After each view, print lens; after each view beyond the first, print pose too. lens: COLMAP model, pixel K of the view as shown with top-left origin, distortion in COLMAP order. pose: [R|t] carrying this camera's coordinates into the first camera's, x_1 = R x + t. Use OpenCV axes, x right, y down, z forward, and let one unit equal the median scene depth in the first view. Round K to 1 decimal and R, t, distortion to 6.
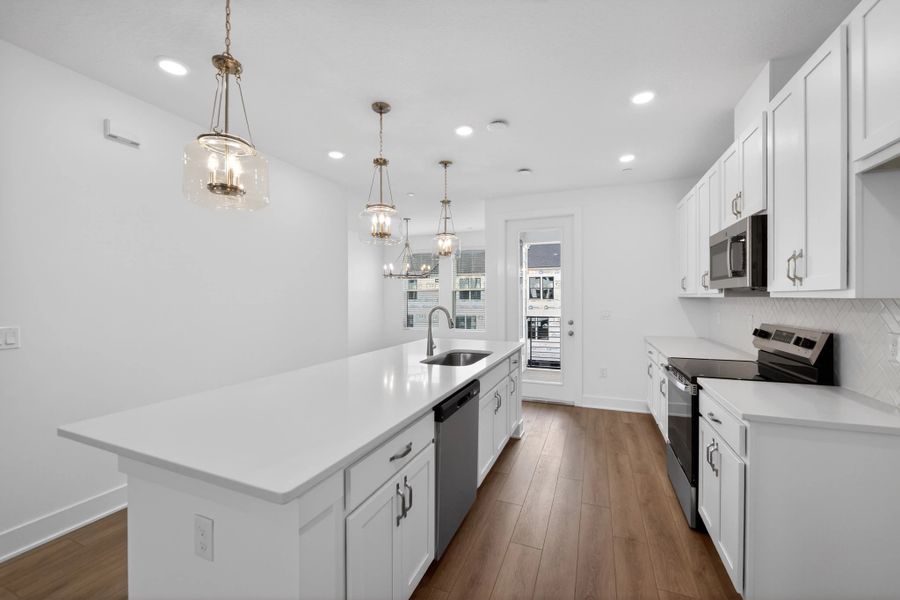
lens RADIAL K [[360.6, 0, 450.0], [0, 360.6, 300.0], [0, 0, 1]] dist [0.000762, 0.000109]
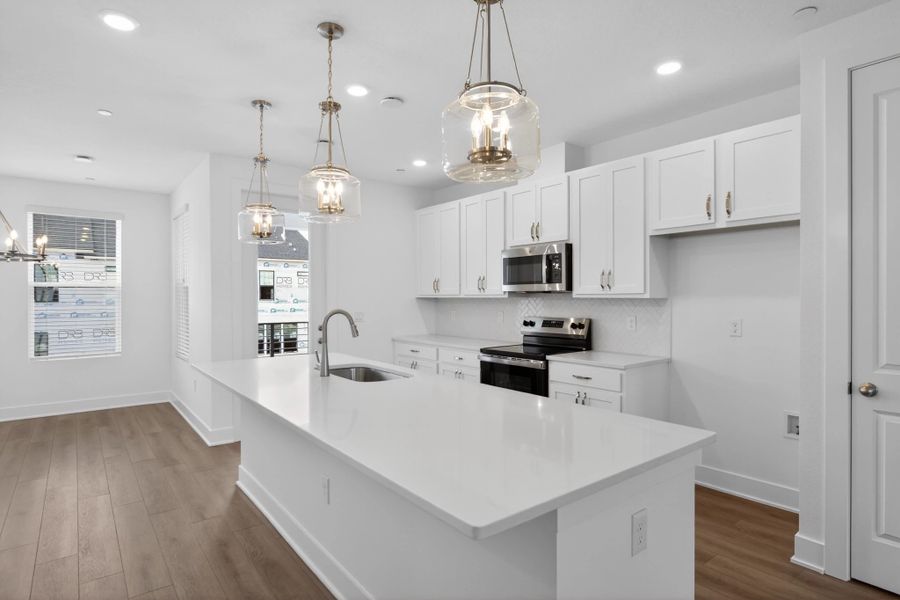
lens RADIAL K [[479.1, 0, 450.0], [0, 479.1, 300.0], [0, 0, 1]] dist [-0.004877, -0.000629]
pose [[0.497312, -0.003676, 0.867564, -0.892544], [0.008295, 0.999965, -0.000518, -0.000067], [-0.867532, 0.007454, 0.497325, 0.332621]]
